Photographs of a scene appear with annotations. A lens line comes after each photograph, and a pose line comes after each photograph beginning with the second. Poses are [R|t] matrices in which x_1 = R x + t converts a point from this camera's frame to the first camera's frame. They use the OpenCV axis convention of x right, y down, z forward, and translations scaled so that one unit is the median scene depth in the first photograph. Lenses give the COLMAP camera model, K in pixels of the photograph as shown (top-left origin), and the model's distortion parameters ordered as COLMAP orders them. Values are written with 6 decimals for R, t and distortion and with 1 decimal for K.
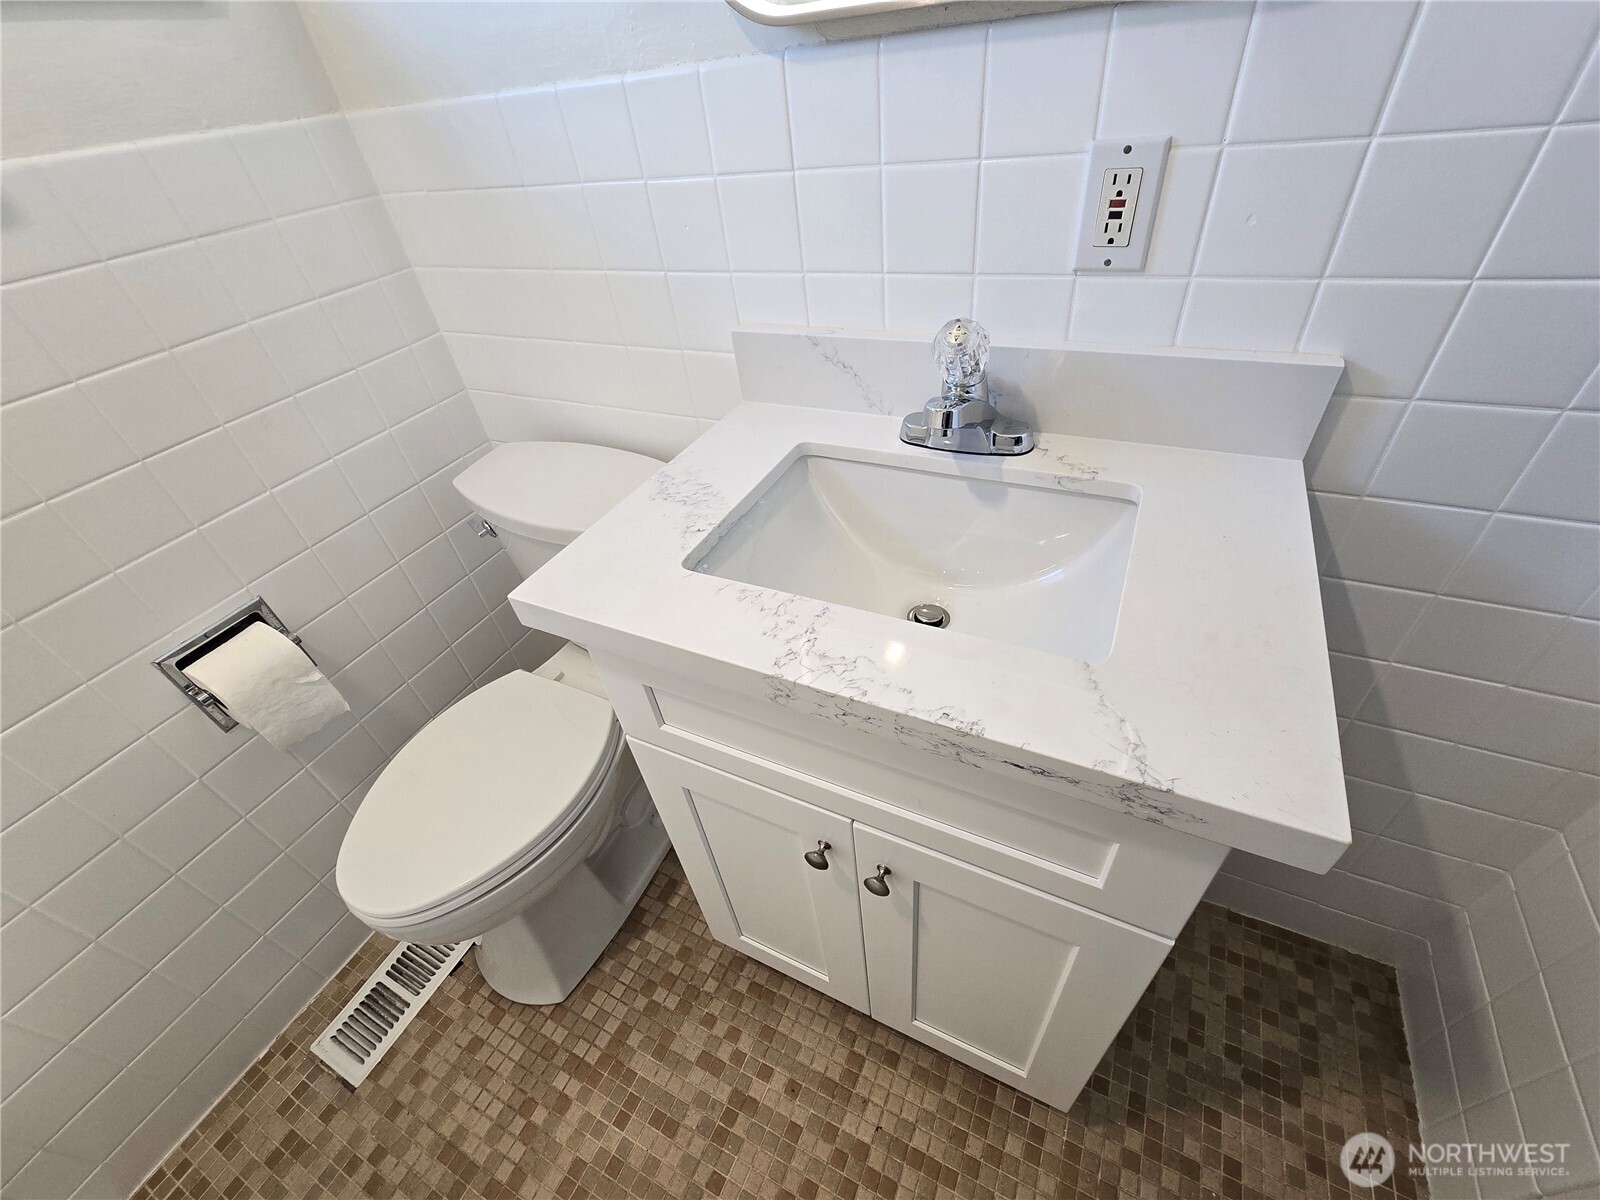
lens RADIAL K [[650.5, 0, 800.5], [0, 650.5, 606.0], [0, 0, 1]] dist [-0.009249, 0.003153]
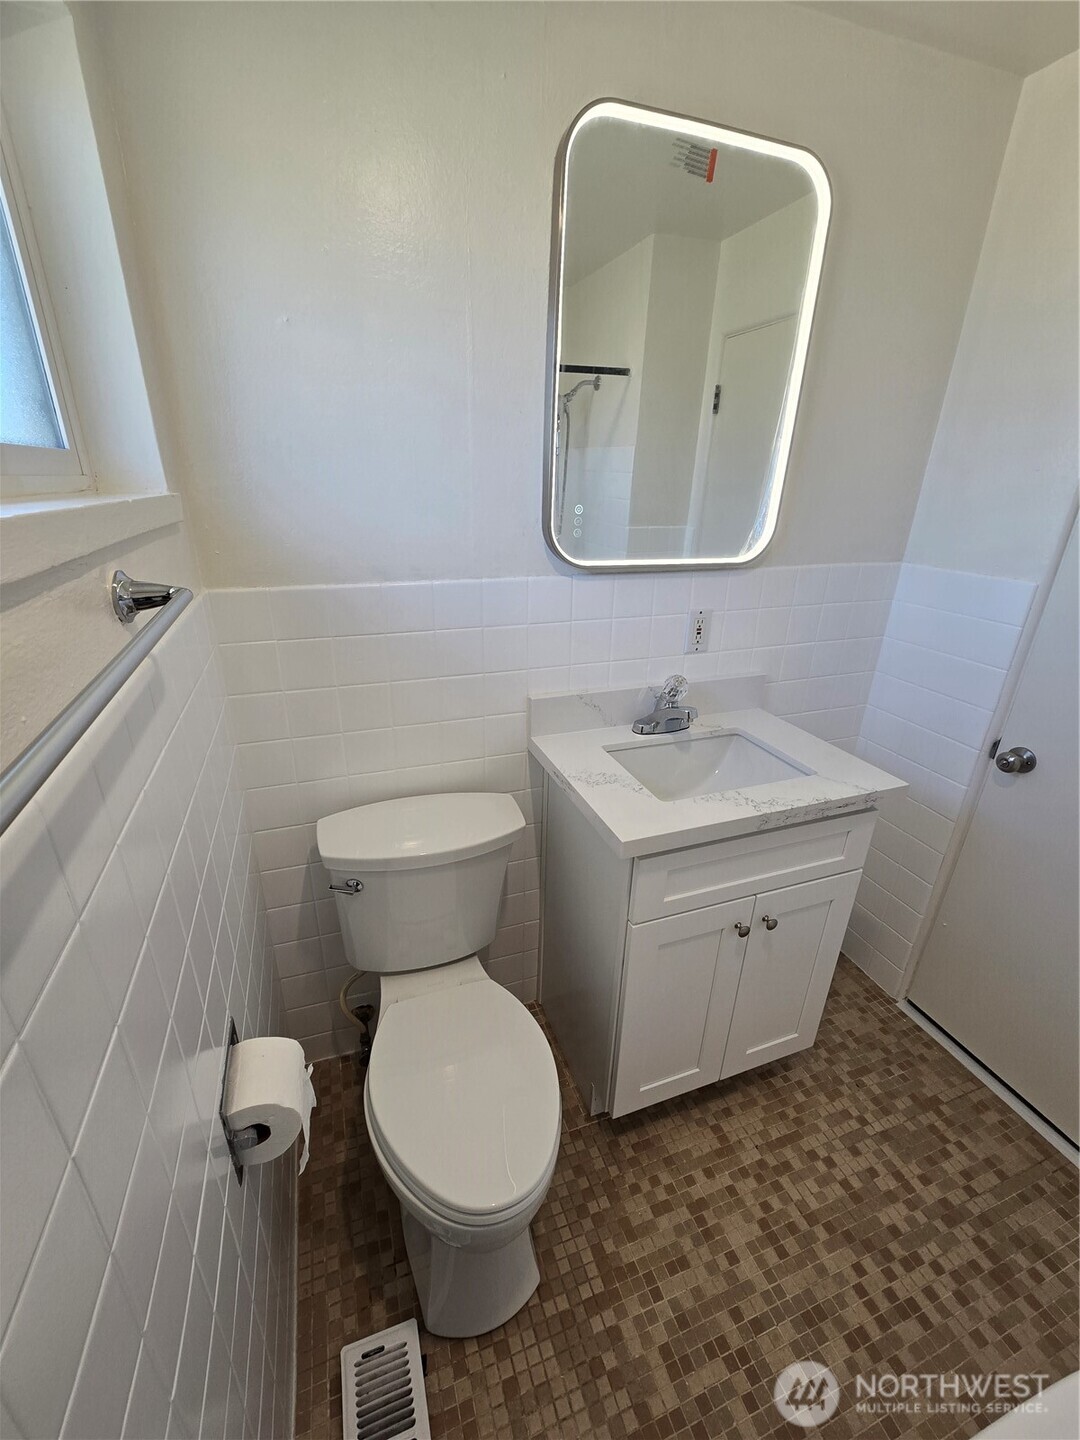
lens RADIAL K [[585.5, 0, 533.1], [0, 585.5, 715.7], [0, 0, 1]] dist [-0.009249, 0.003153]
pose [[0.692966, -0.160137, 0.702961, -1.030387], [0.395079, 0.899939, -0.184453, -0.077412], [-0.603084, 0.405545, 0.686894, -0.056272]]
